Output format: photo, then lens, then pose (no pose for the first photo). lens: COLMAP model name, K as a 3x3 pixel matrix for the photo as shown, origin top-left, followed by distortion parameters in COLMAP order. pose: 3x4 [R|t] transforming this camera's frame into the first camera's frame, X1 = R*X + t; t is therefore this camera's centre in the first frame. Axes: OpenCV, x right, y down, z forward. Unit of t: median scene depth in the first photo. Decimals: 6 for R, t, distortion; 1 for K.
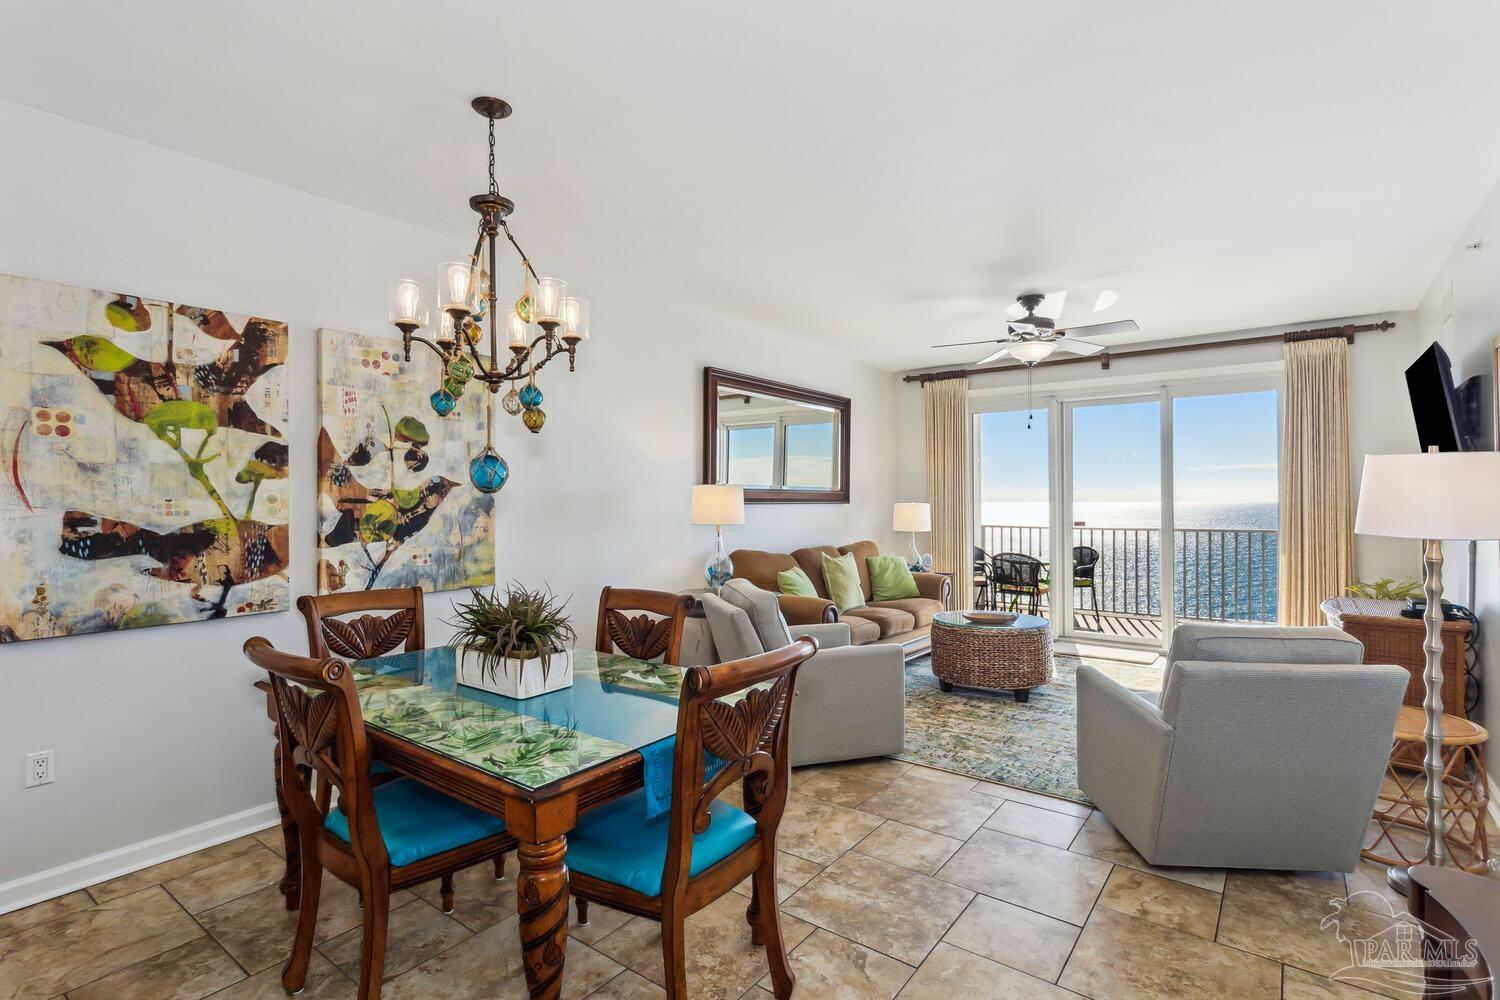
lens RADIAL K [[723.6, 0, 746.1], [0, 723.6, 498.4], [0, 0, 1]] dist [0.002990, 0.001318]
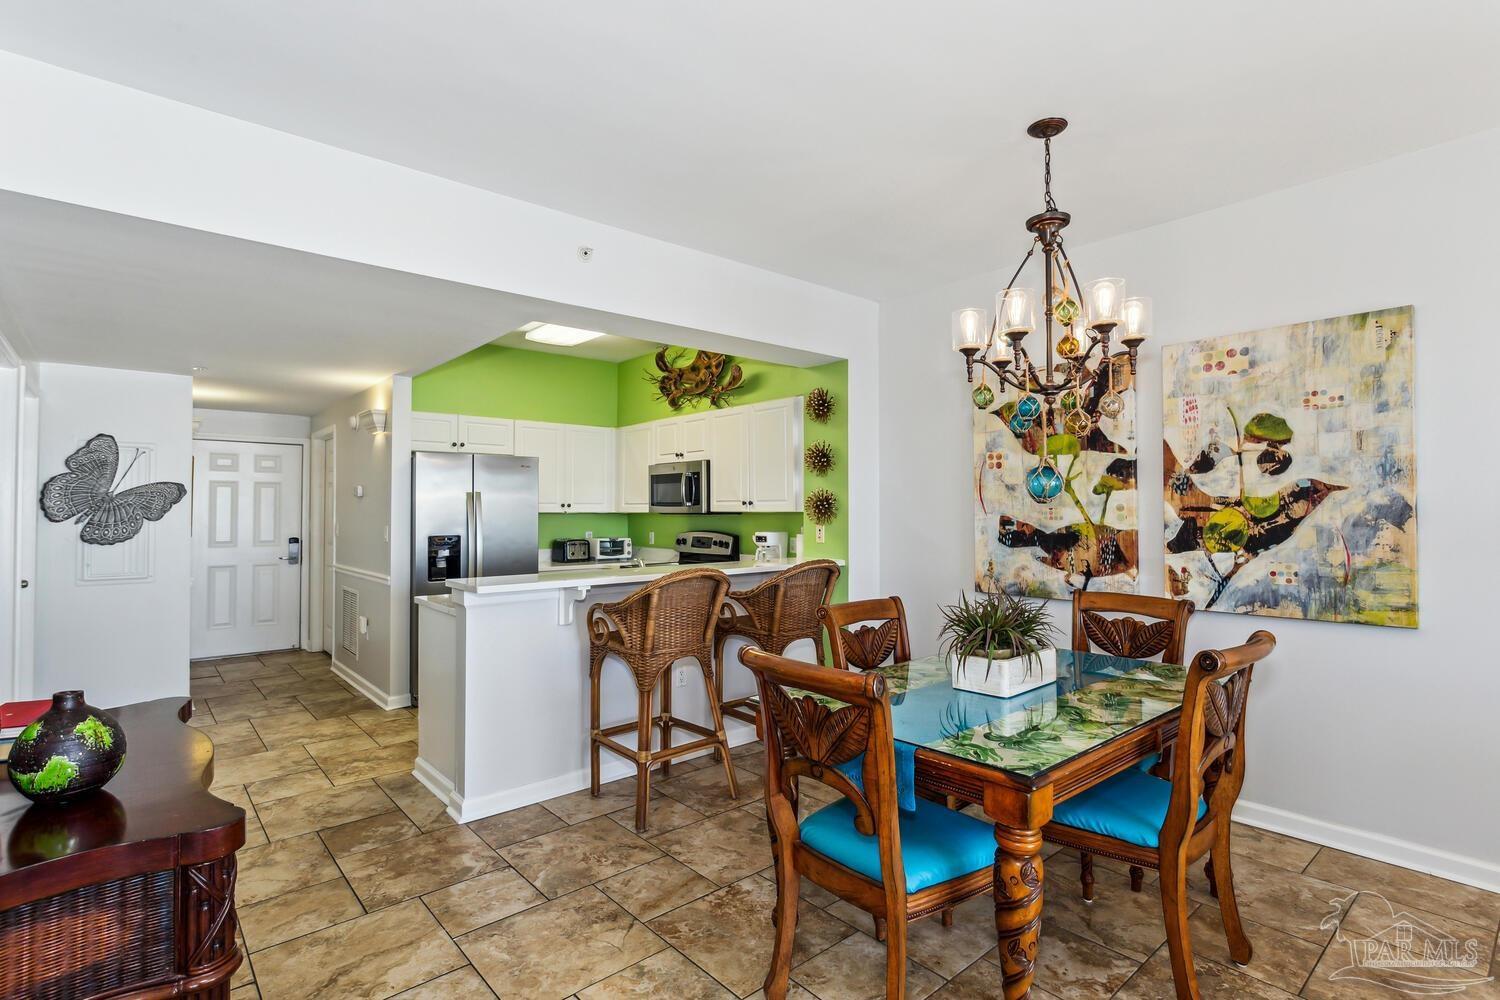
lens RADIAL K [[723.6, 0, 746.1], [0, 723.6, 498.4], [0, 0, 1]] dist [0.002990, 0.001318]
pose [[-0.205927, -0.012507, -0.978487, 0.524366], [0.005581, 0.999887, -0.013955, -0.000759], [0.978551, -0.008335, -0.205834, 0.560697]]
